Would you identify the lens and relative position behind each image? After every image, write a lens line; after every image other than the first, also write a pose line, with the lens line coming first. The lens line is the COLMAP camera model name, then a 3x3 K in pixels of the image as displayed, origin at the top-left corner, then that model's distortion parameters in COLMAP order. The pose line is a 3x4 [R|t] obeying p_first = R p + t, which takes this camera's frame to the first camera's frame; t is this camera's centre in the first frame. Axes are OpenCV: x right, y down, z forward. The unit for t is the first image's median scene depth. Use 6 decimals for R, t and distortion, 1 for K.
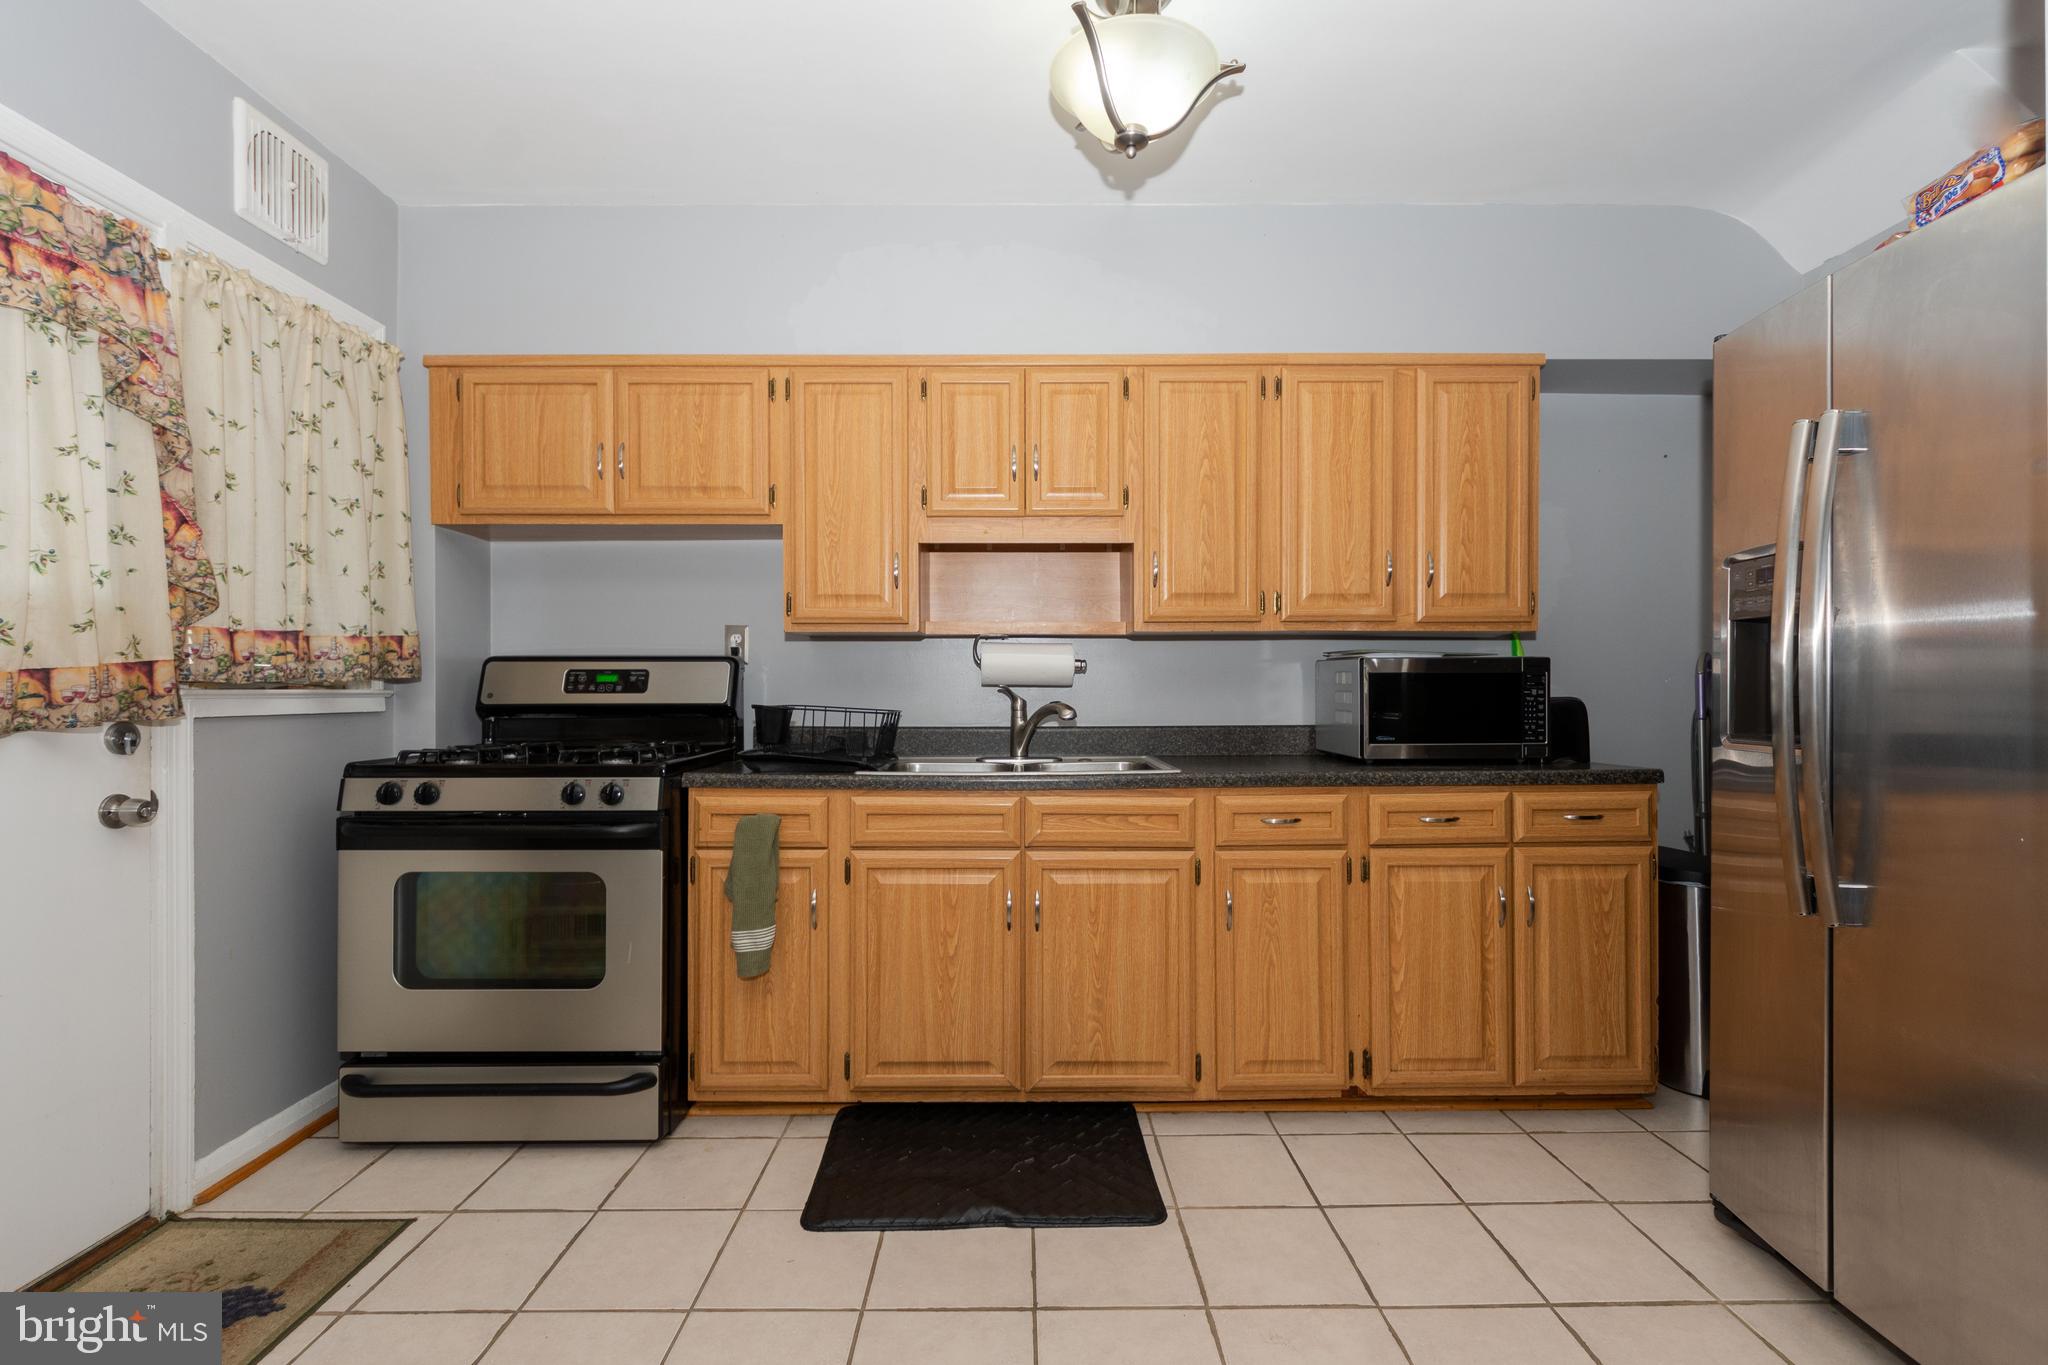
lens RADIAL K [[900.1, 0, 1021.3], [0, 900.1, 685.1], [0, 0, 1]] dist [0.000532, -0.001321]
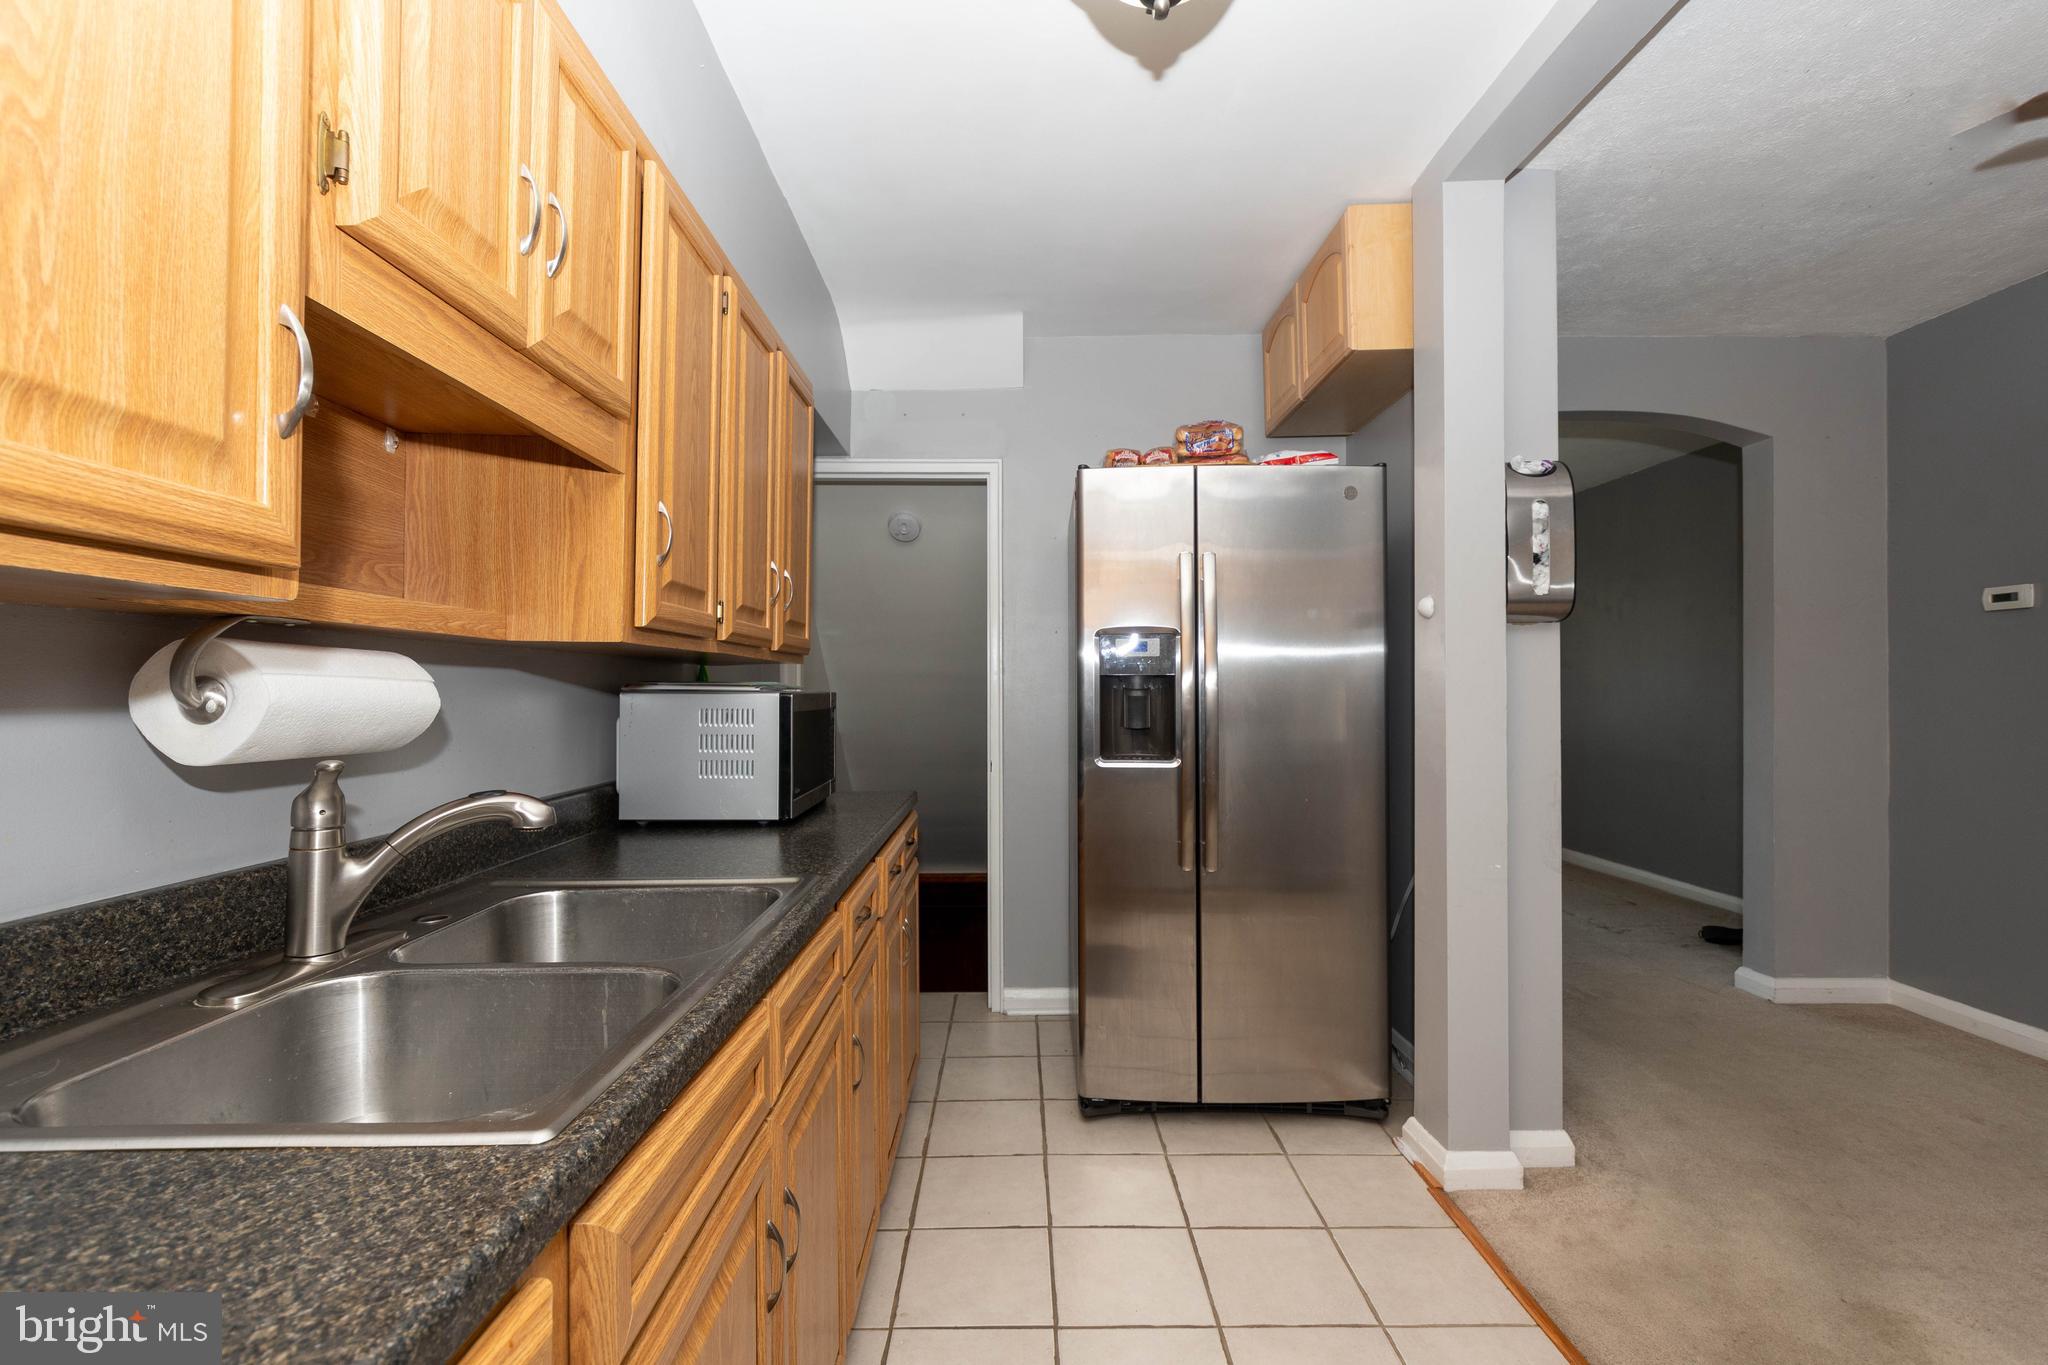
lens RADIAL K [[900.1, 0, 1037.1], [0, 900.1, 686.4], [0, 0, 1]] dist [0.000532, -0.001321]
pose [[-0.022053, 0.006331, 0.999737, -0.463323], [-0.001869, 0.999978, -0.006374, -0.035237], [-0.999755, -0.002010, -0.022041, 0.875590]]
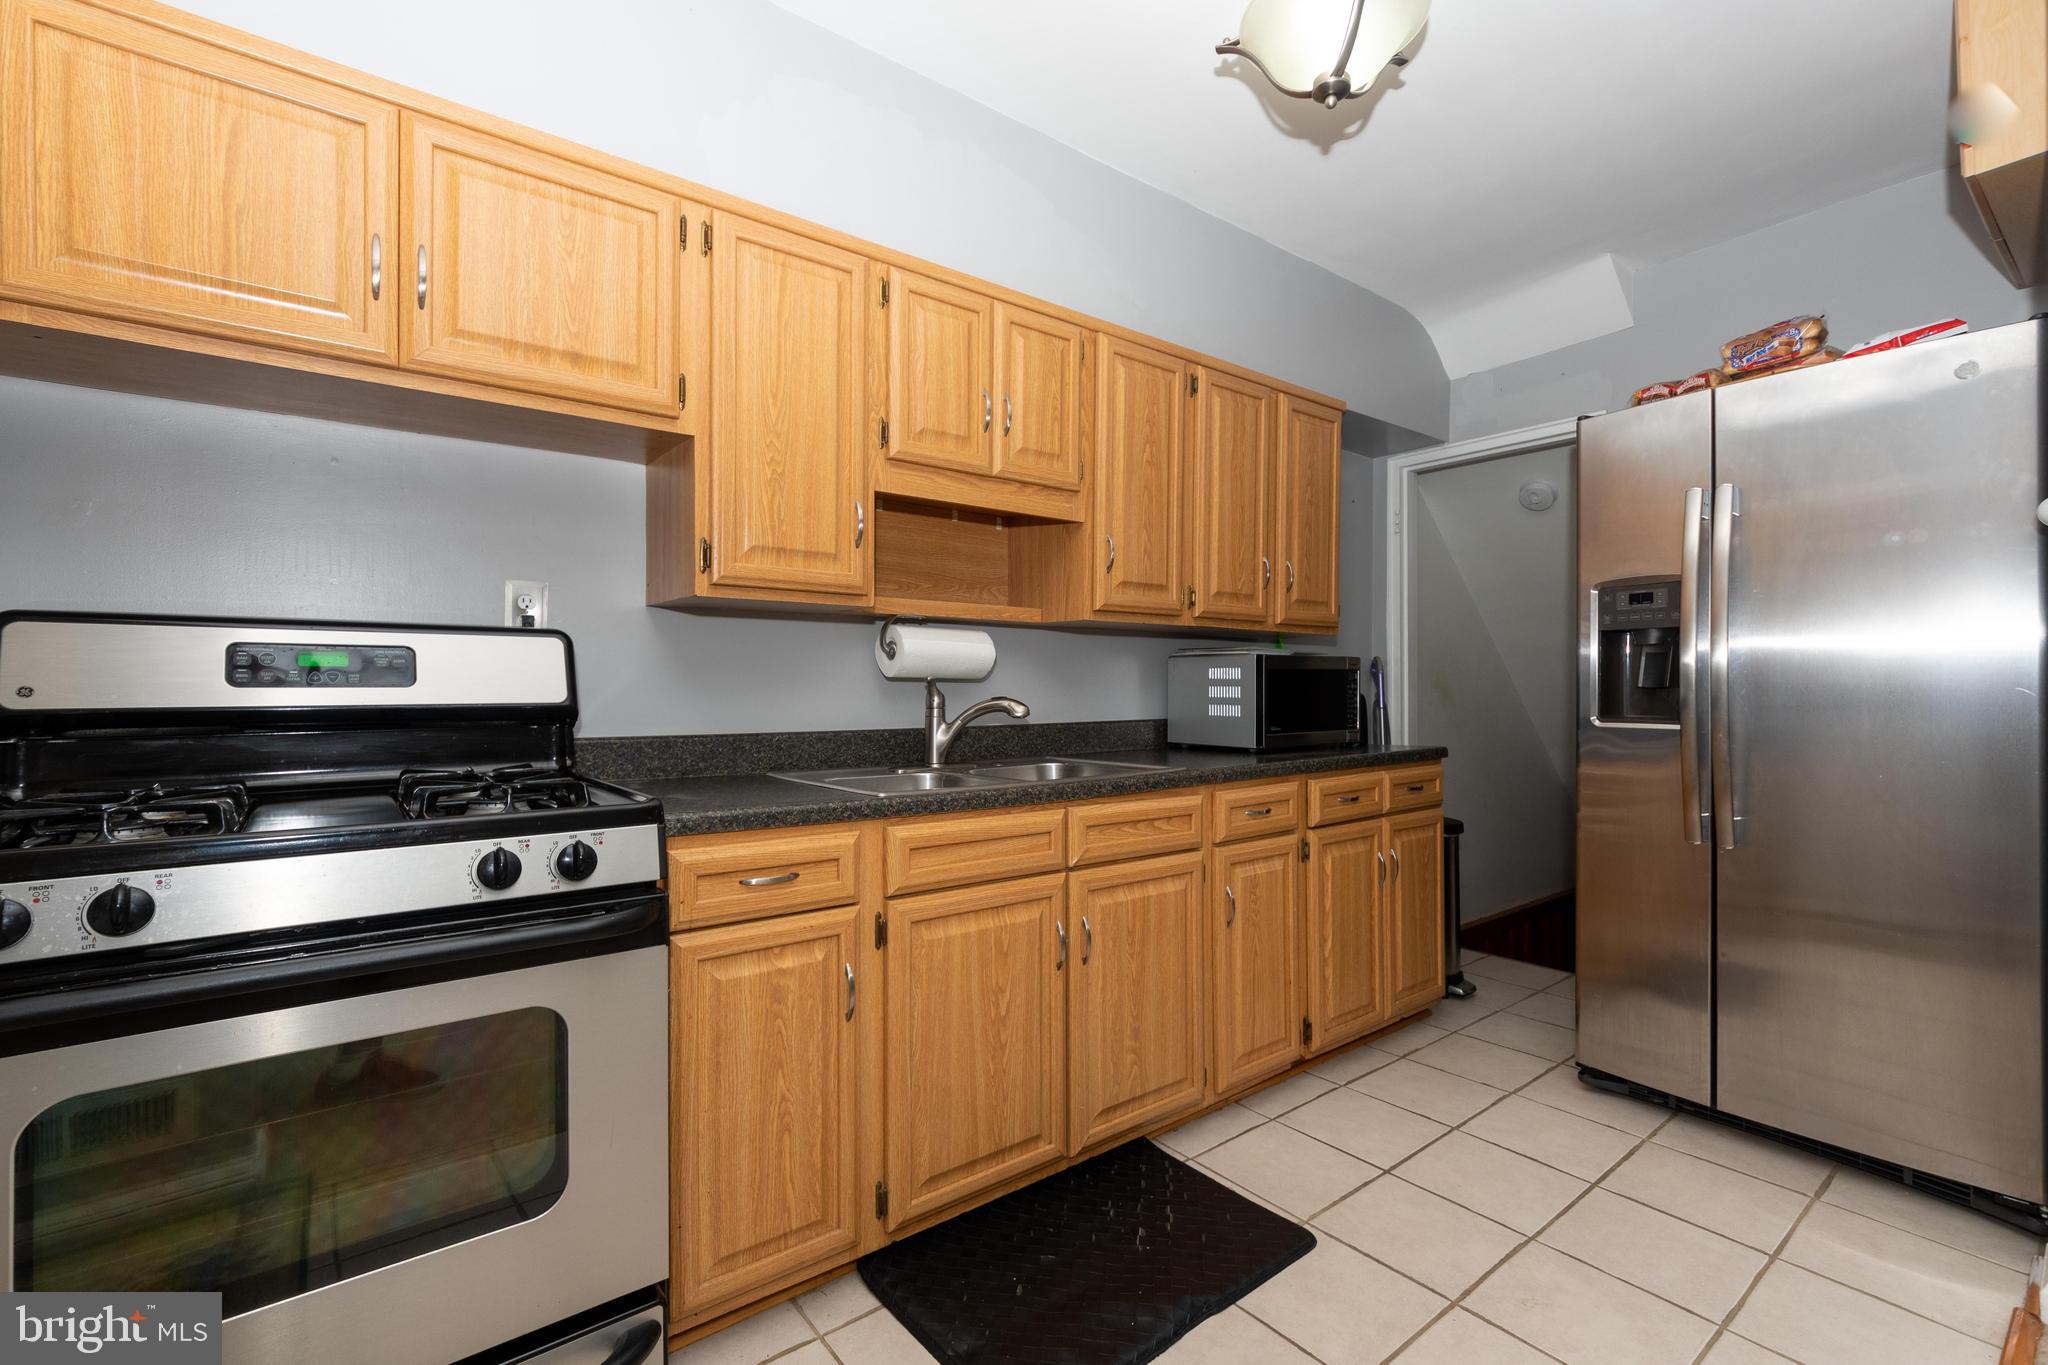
lens RADIAL K [[900.1, 0, 1020.0], [0, 900.1, 689.4], [0, 0, 1]] dist [0.000532, -0.001321]
pose [[0.792094, 0.000204, 0.610399, -0.549700], [-0.001122, 0.999999, 0.001122, 0.011226], [-0.610398, -0.001574, 0.792093, 0.359754]]
